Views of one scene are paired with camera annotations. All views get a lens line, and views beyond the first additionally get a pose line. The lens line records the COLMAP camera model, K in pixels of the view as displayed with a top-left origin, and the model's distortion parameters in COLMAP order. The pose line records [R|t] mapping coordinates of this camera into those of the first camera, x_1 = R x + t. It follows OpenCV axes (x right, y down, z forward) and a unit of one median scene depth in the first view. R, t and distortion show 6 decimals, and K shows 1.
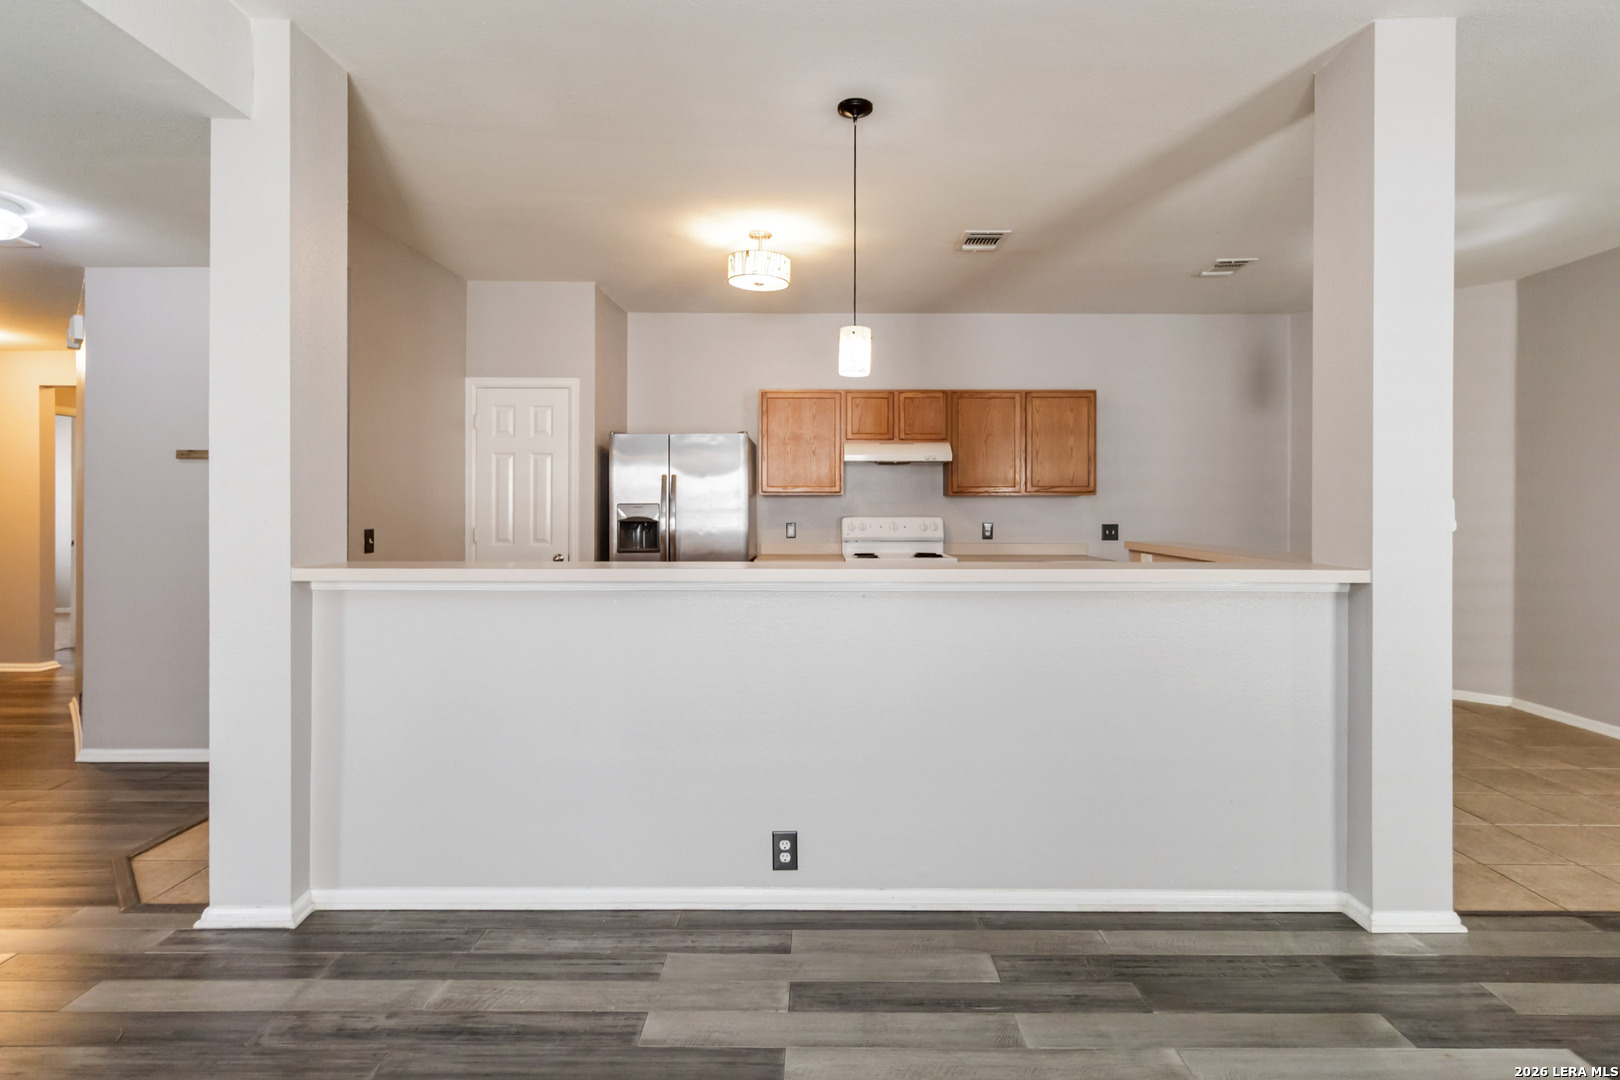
lens RADIAL K [[776.1, 0, 819.1], [0, 776.1, 508.4], [0, 0, 1]] dist [-0.001548, 0.003561]
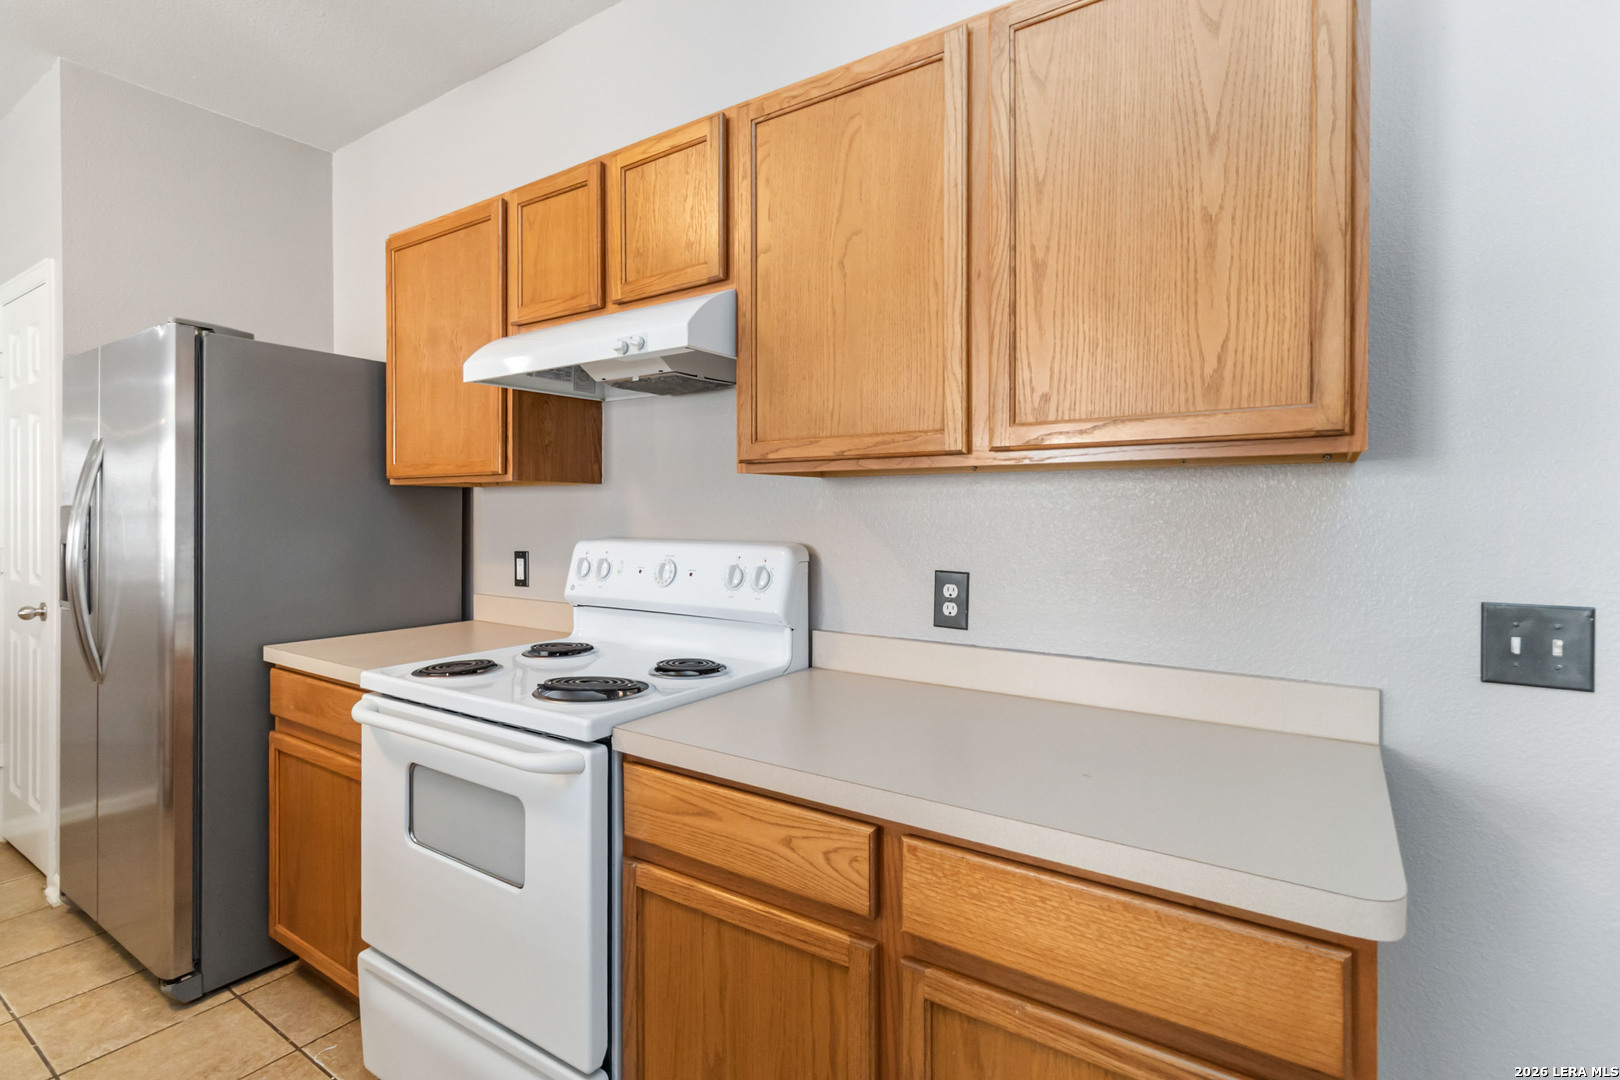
lens RADIAL K [[776.1, 0, 814.4], [0, 776.1, 517.3], [0, 0, 1]] dist [-0.001548, 0.003561]
pose [[0.829615, 0.005559, -0.558308, 0.353296], [-0.002735, 0.999979, 0.005892, -0.002388], [0.558329, -0.003361, 0.829613, 0.781093]]
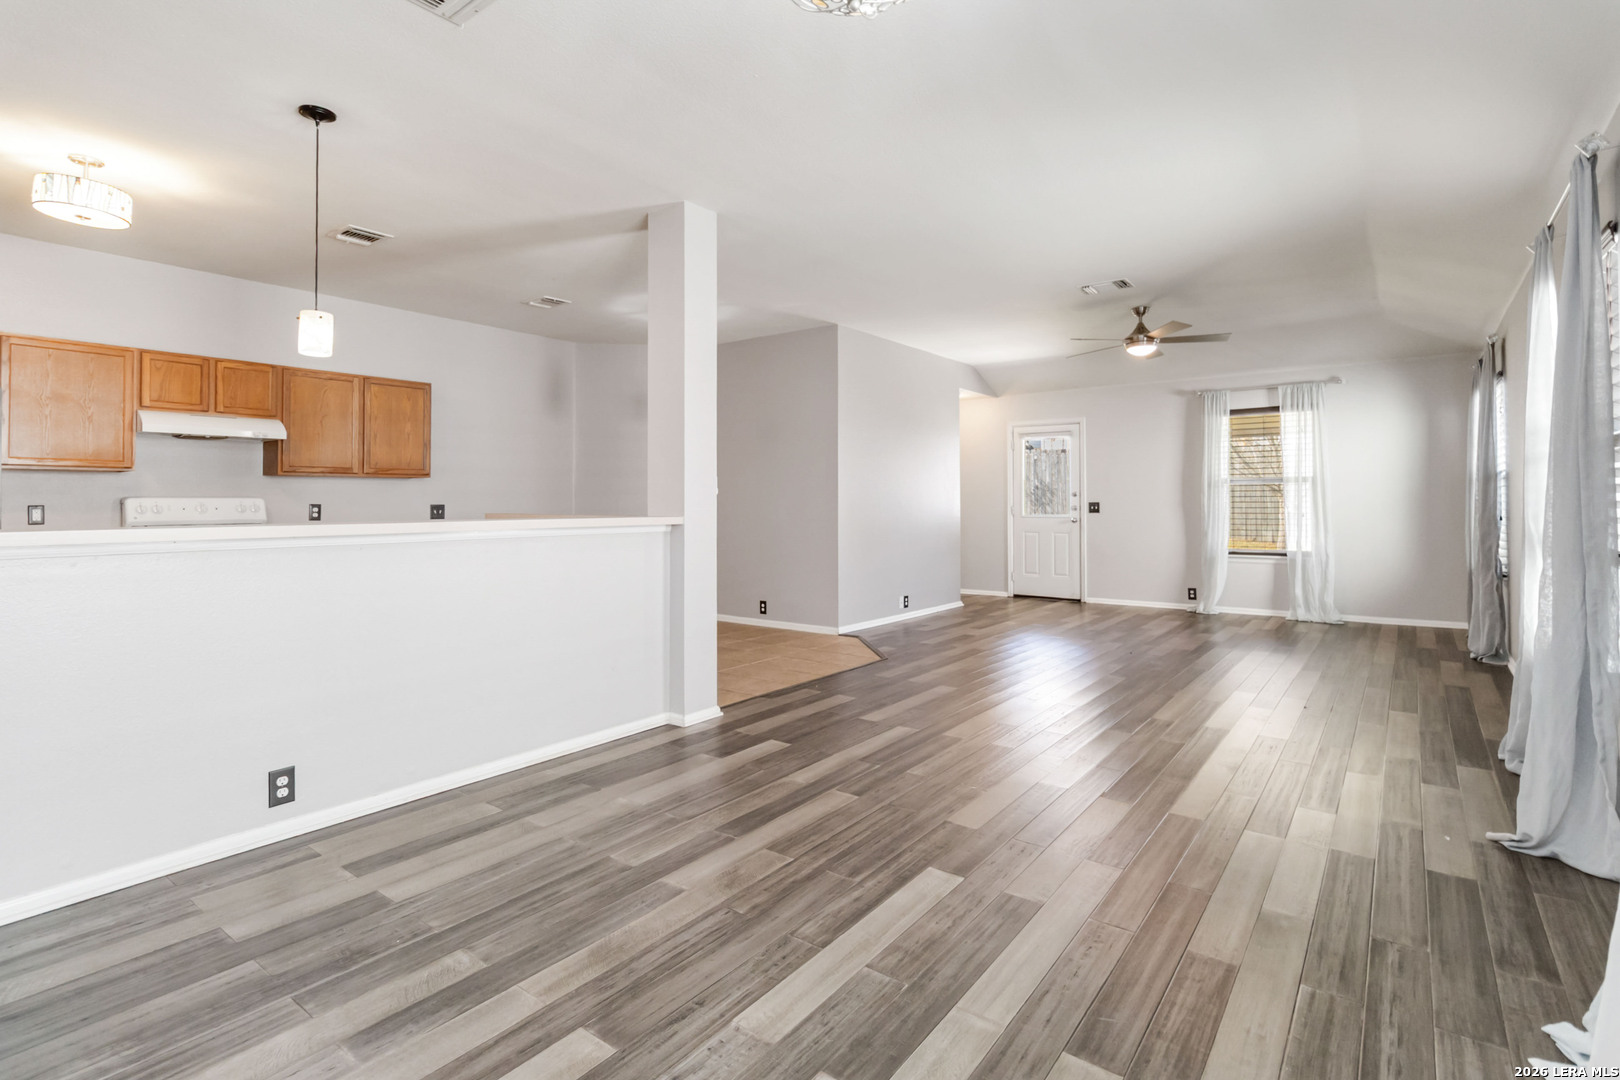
lens RADIAL K [[776.1, 0, 810.7], [0, 776.1, 482.4], [0, 0, 1]] dist [-0.001548, 0.003561]
pose [[0.606610, 0.016787, 0.794823, -0.197537], [0.003953, 0.999701, -0.024131, 0.018815], [-0.794990, 0.017780, 0.606362, -0.108651]]
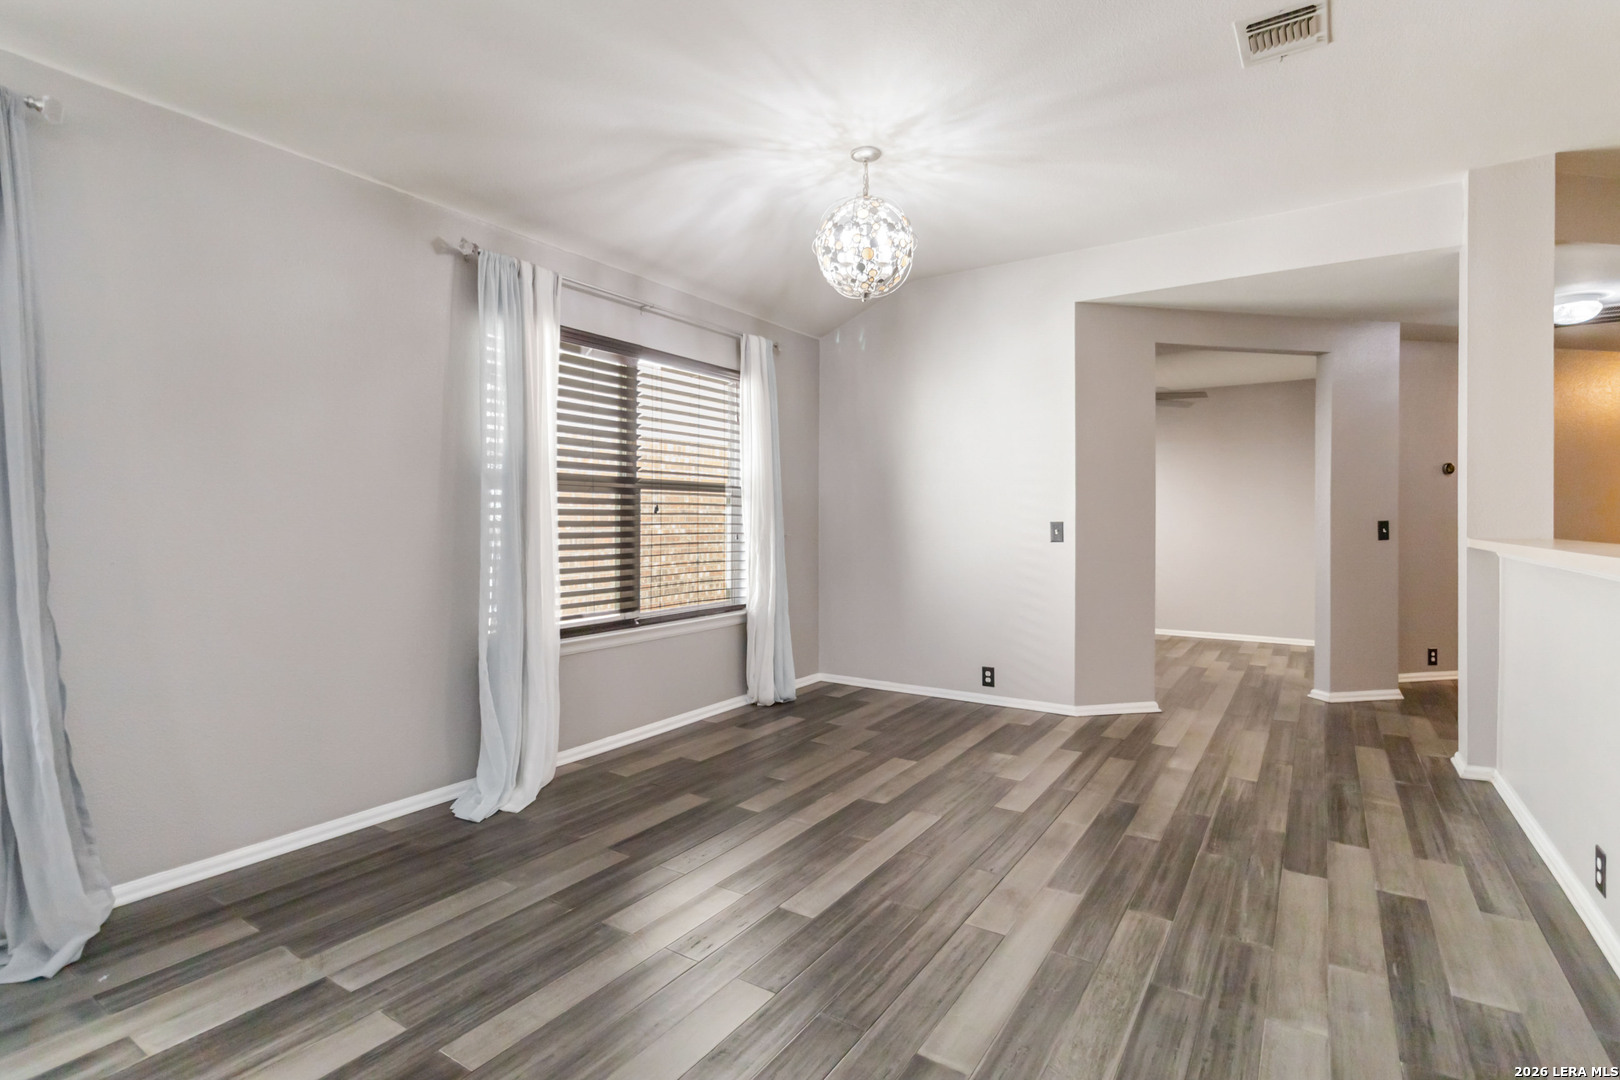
lens RADIAL K [[776.1, 0, 818.5], [0, 776.1, 519.5], [0, 0, 1]] dist [-0.001548, 0.003561]
pose [[-0.545831, -0.001607, -0.837894, 0.521522], [-0.003072, 0.999995, 0.000083, 0.019092], [0.837890, 0.002619, -0.545833, 0.323451]]
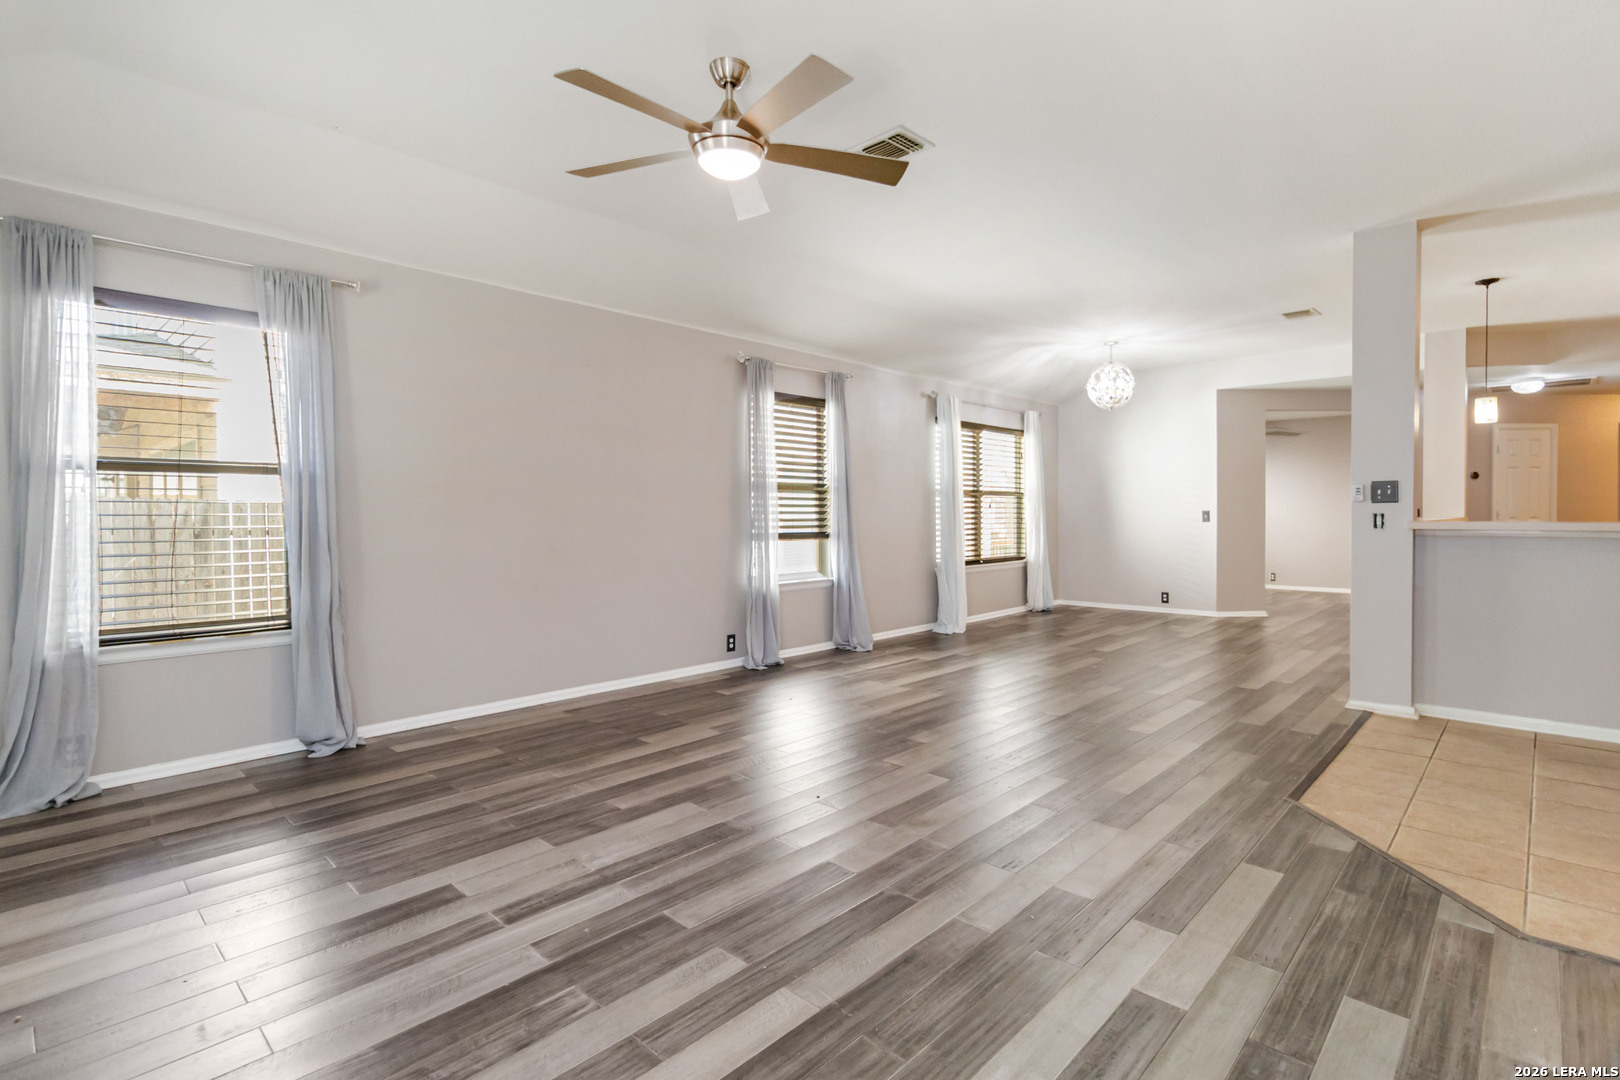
lens RADIAL K [[776.1, 0, 823.7], [0, 776.1, 528.6], [0, 0, 1]] dist [-0.001548, 0.003561]
pose [[-0.680197, 0.016910, -0.732834, 1.288172], [0.003785, 0.999802, 0.019557, 0.023522], [0.733019, 0.010529, -0.680126, 0.562686]]
